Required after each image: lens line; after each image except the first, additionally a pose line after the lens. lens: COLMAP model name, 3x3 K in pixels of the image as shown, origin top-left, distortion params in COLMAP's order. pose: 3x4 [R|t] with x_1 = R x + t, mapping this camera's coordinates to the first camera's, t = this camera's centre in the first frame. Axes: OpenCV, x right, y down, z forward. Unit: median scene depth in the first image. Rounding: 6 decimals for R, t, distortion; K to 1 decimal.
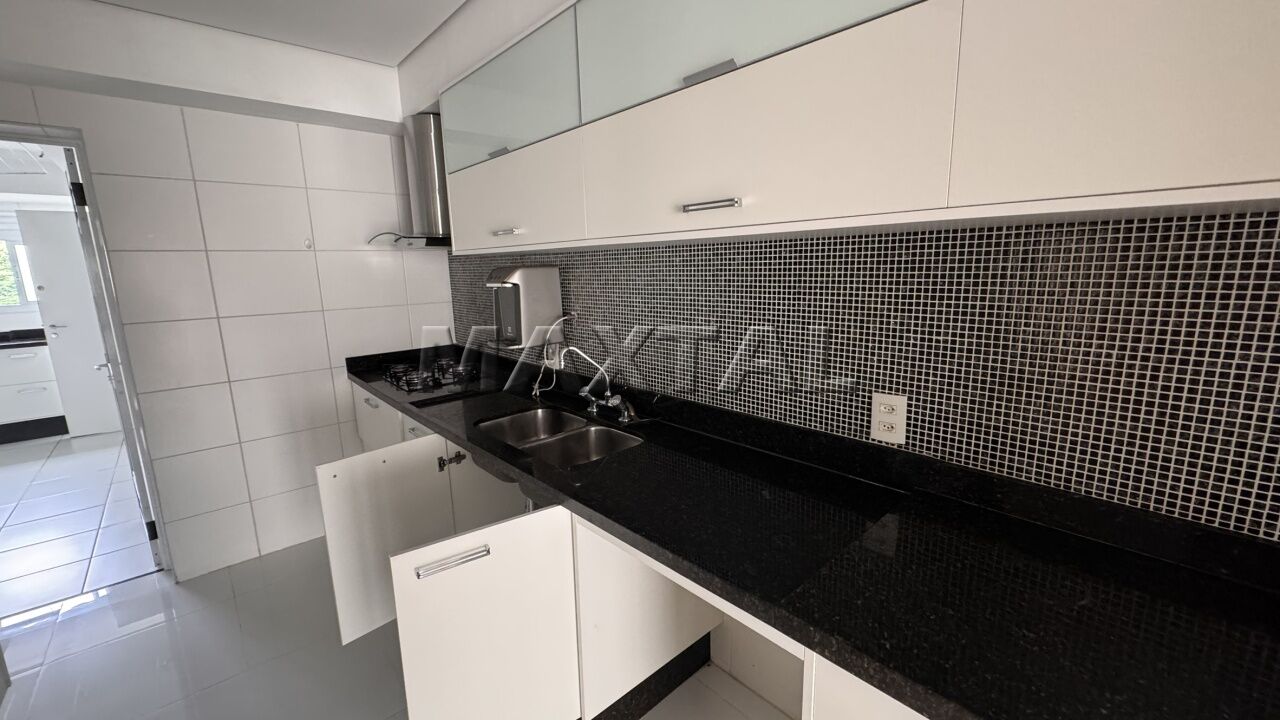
lens RADIAL K [[512.3, 0, 640.2], [0, 512.3, 358.0], [0, 0, 1]] dist [0.000023, 0.000211]
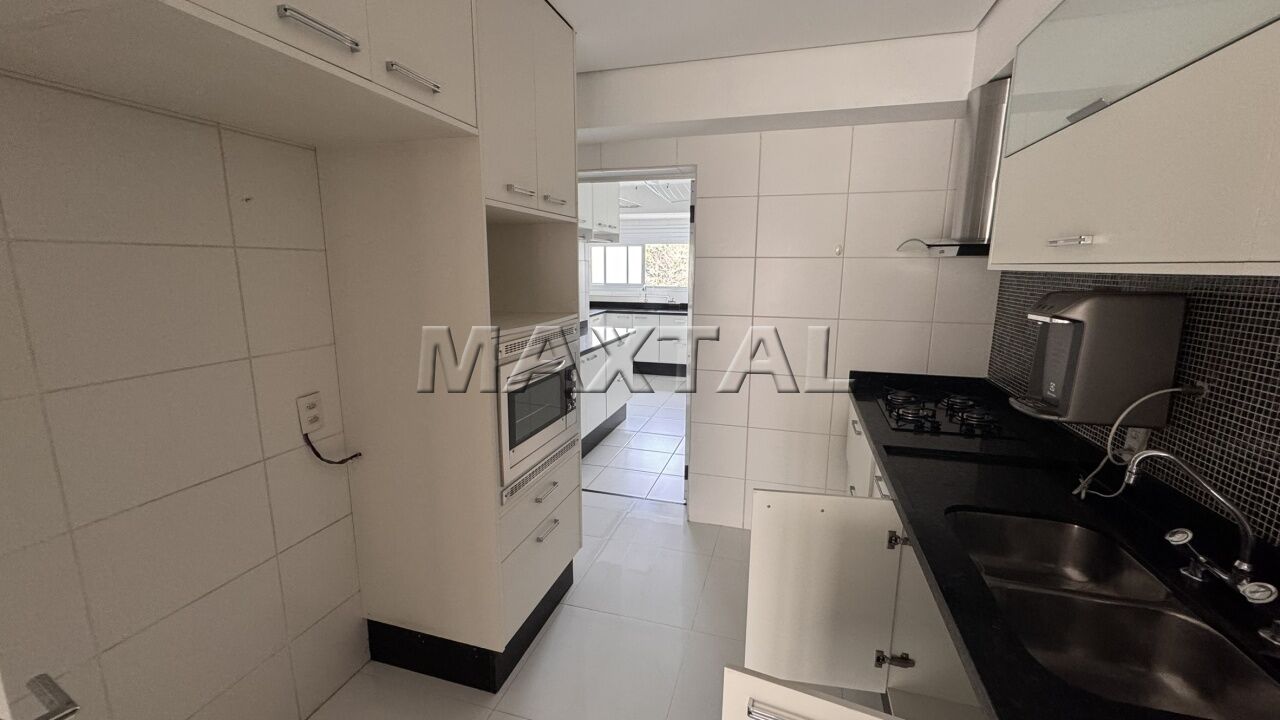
lens RADIAL K [[512.3, 0, 640.2], [0, 512.3, 358.0], [0, 0, 1]] dist [0.000023, 0.000211]
pose [[0.521664, 0.182369, -0.833432, 0.008467], [-0.174555, 0.979036, 0.104971, -0.067912], [0.835103, 0.090720, 0.542561, 0.202021]]
